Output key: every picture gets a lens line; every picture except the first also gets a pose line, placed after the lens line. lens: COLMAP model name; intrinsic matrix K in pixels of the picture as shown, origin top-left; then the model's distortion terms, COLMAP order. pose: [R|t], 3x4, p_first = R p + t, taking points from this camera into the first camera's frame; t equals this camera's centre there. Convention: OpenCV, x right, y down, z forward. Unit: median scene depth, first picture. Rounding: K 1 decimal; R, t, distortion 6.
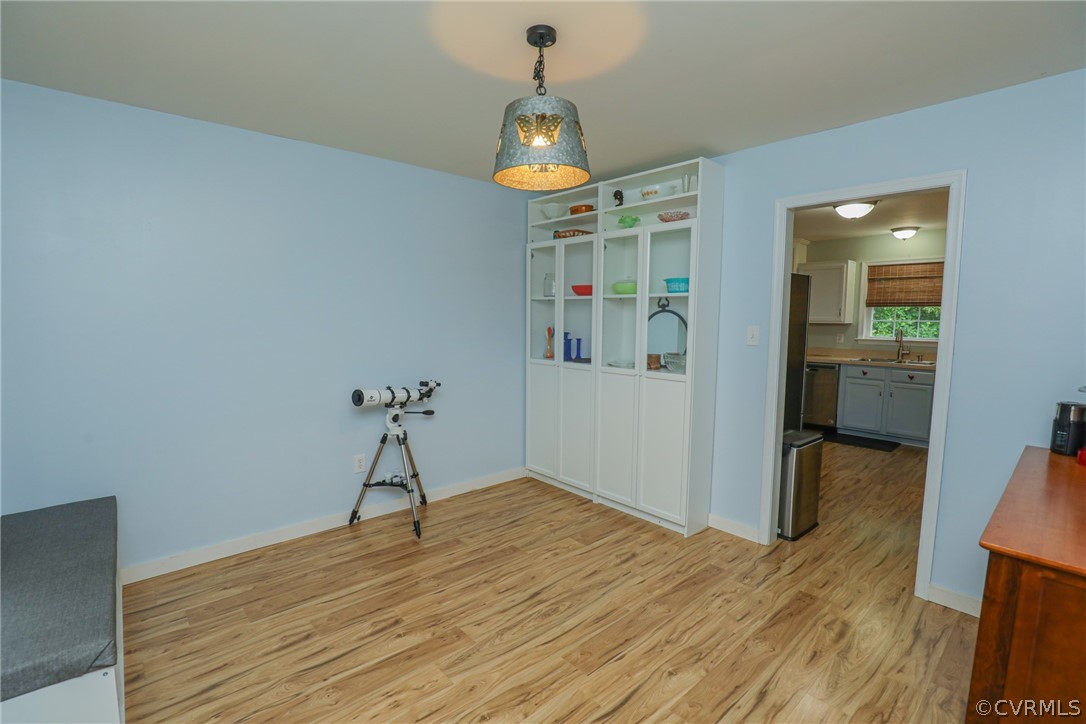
lens RADIAL K [[497.0, 0, 540.9], [0, 497.0, 367.4], [0, 0, 1]] dist [-0.035135, 0.001783]
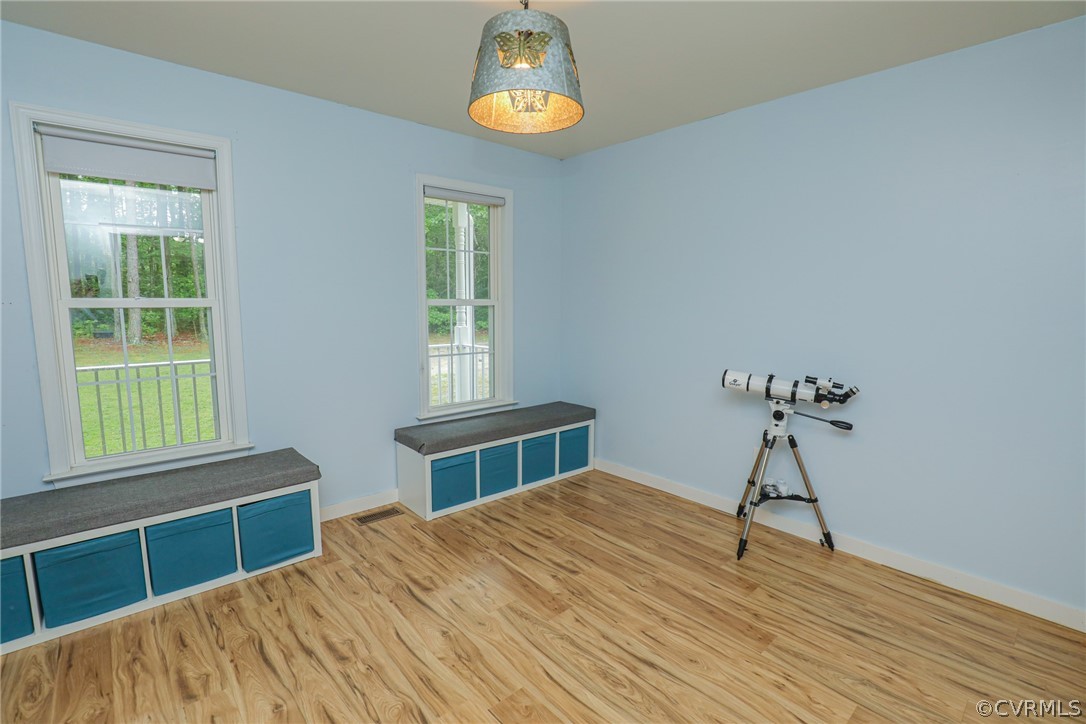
lens RADIAL K [[497.0, 0, 540.9], [0, 497.0, 367.4], [0, 0, 1]] dist [-0.035135, 0.001783]
pose [[0.001839, 0.131924, -0.991258, 0.608119], [-0.108117, 0.985475, 0.130954, -0.047703], [0.994136, 0.106931, 0.016076, 0.729295]]
